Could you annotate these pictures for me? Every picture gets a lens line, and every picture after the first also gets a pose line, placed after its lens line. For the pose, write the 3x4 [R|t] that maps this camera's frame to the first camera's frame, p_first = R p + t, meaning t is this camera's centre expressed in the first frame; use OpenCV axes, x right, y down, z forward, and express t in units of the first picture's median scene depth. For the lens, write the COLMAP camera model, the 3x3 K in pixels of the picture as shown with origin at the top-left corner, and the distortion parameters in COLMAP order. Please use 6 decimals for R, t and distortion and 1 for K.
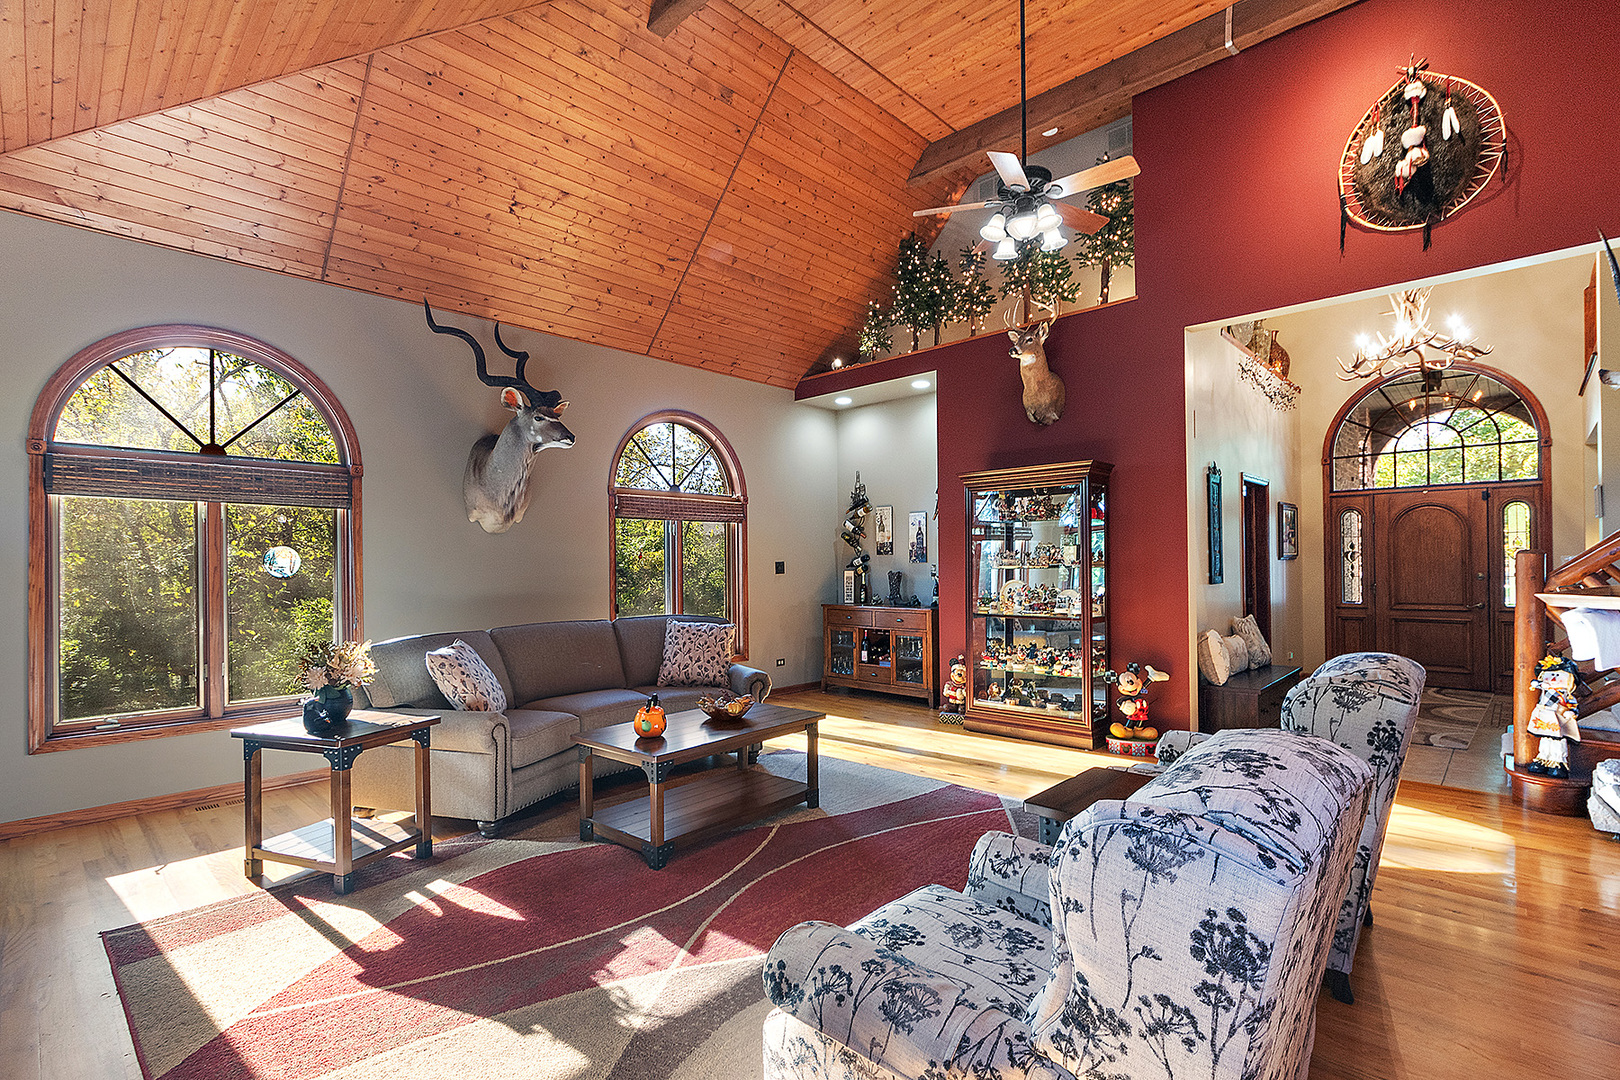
lens RADIAL K [[732.8, 0, 805.6], [0, 732.8, 564.4], [0, 0, 1]] dist [-0.000399, -0.001336]
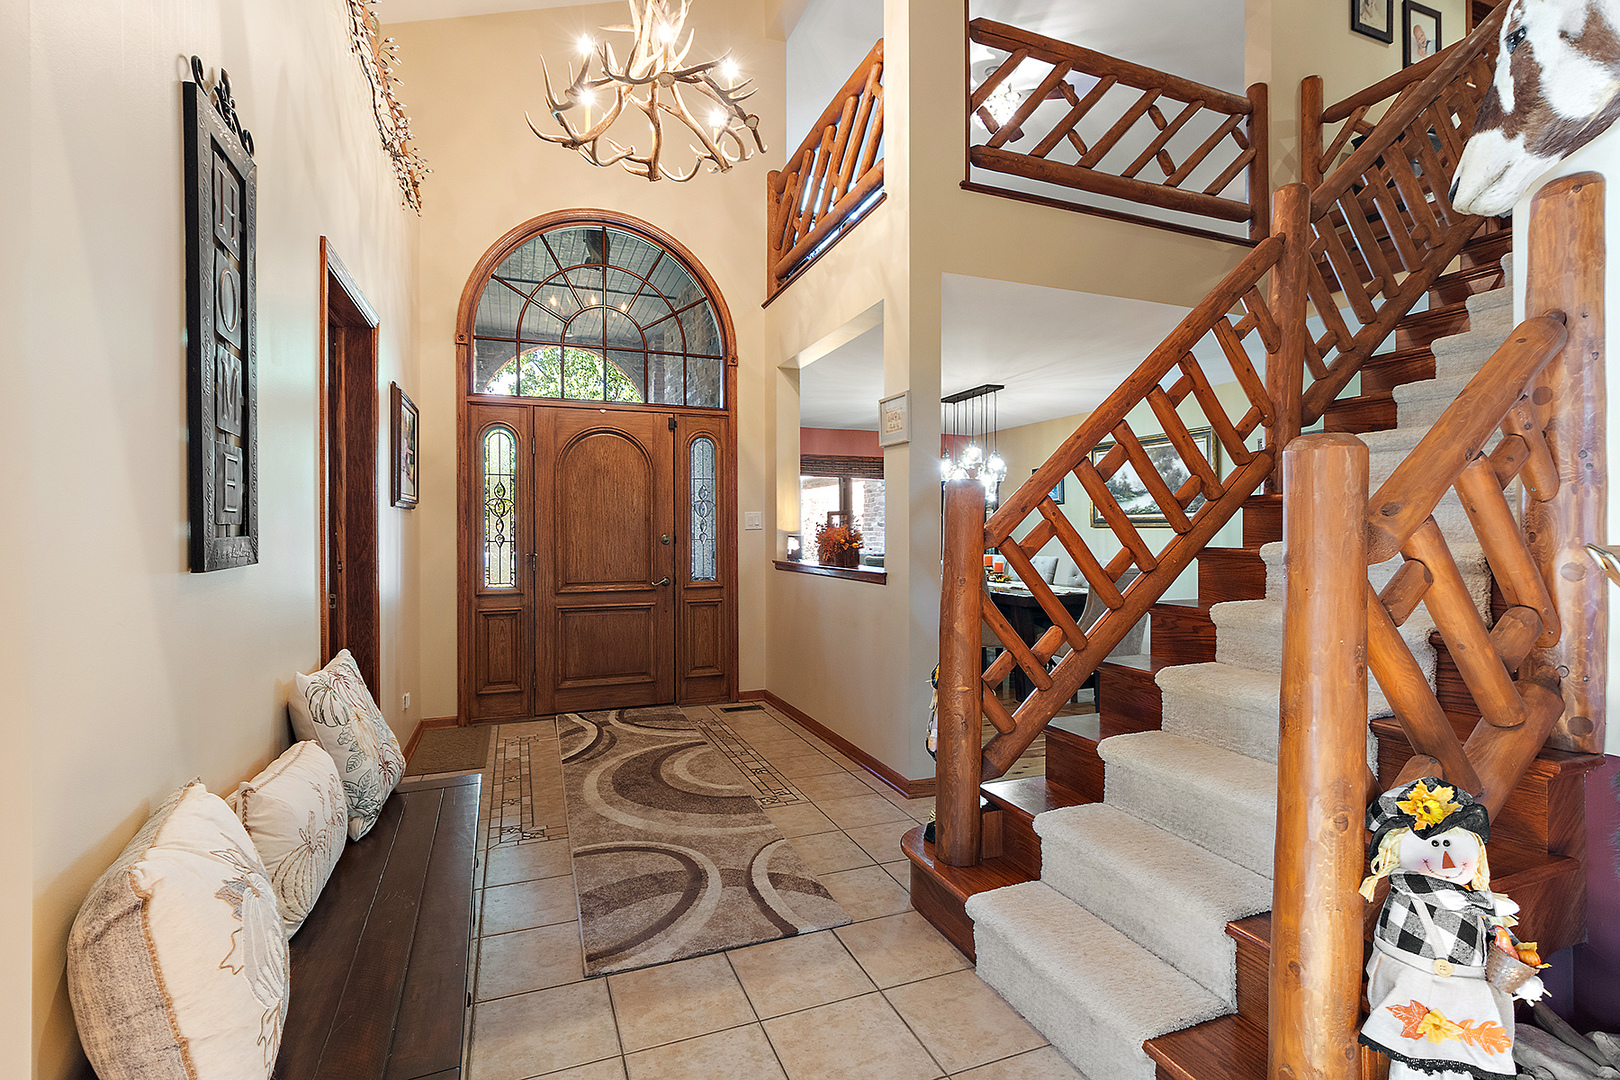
lens RADIAL K [[732.8, 0, 809.7], [0, 732.8, 529.5], [0, 0, 1]] dist [-0.000399, -0.001336]
pose [[0.404849, 0.011235, 0.914315, 0.323092], [-0.005562, 0.999936, -0.009824, 0.011887], [-0.914367, -0.001108, 0.404885, 0.561394]]
